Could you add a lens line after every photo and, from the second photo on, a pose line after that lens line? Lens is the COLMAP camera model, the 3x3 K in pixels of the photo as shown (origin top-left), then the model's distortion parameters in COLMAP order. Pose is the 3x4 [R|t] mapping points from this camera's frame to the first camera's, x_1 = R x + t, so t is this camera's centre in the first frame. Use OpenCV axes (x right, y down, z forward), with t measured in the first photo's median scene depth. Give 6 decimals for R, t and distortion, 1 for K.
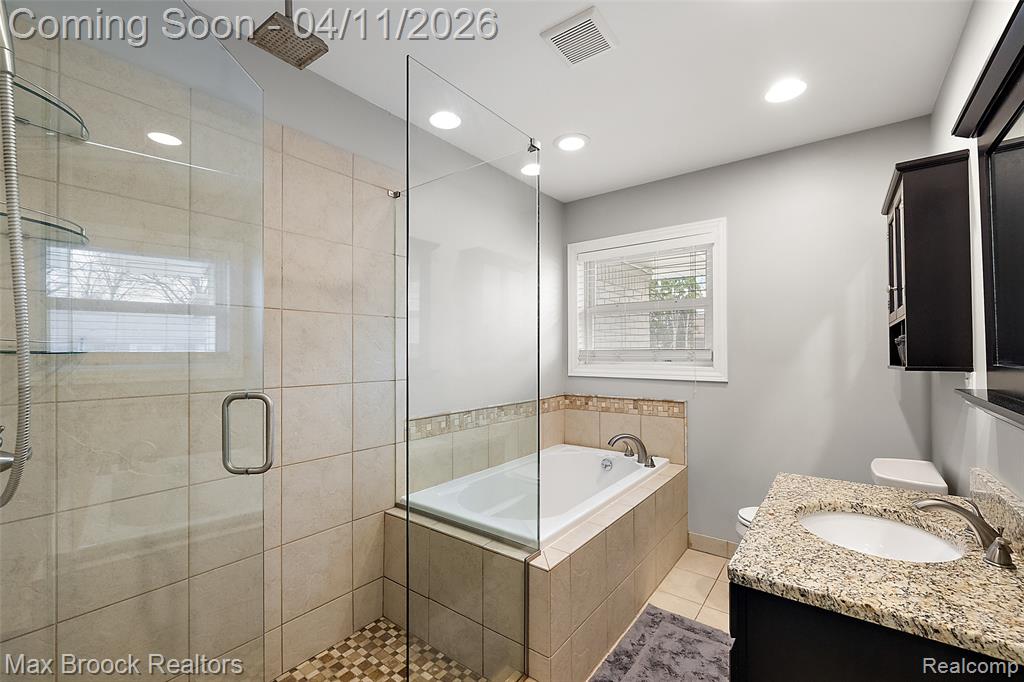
lens RADIAL K [[439.1, 0, 511.7], [0, 439.1, 344.3], [0, 0, 1]] dist [0.001469, 0.000174]
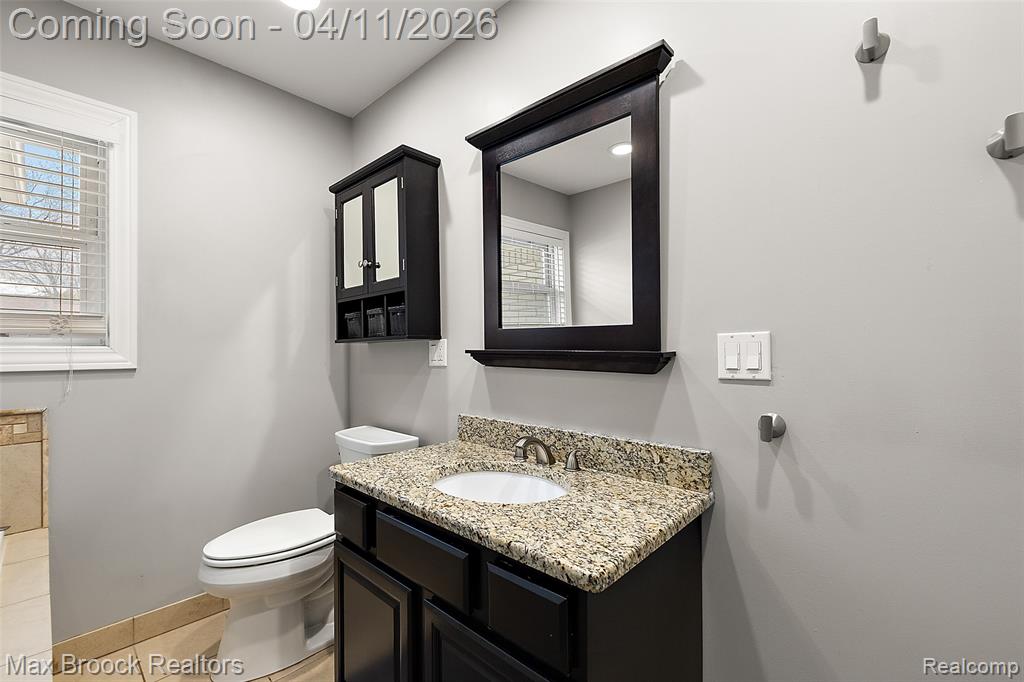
lens RADIAL K [[439.1, 0, 512.1], [0, 439.1, 343.3], [0, 0, 1]] dist [0.001469, 0.000174]
pose [[0.108629, 0.007505, 0.994054, -0.115554], [-0.011638, 0.999913, -0.006278, 0.059137], [-0.994014, -0.010887, 0.108707, 0.491904]]
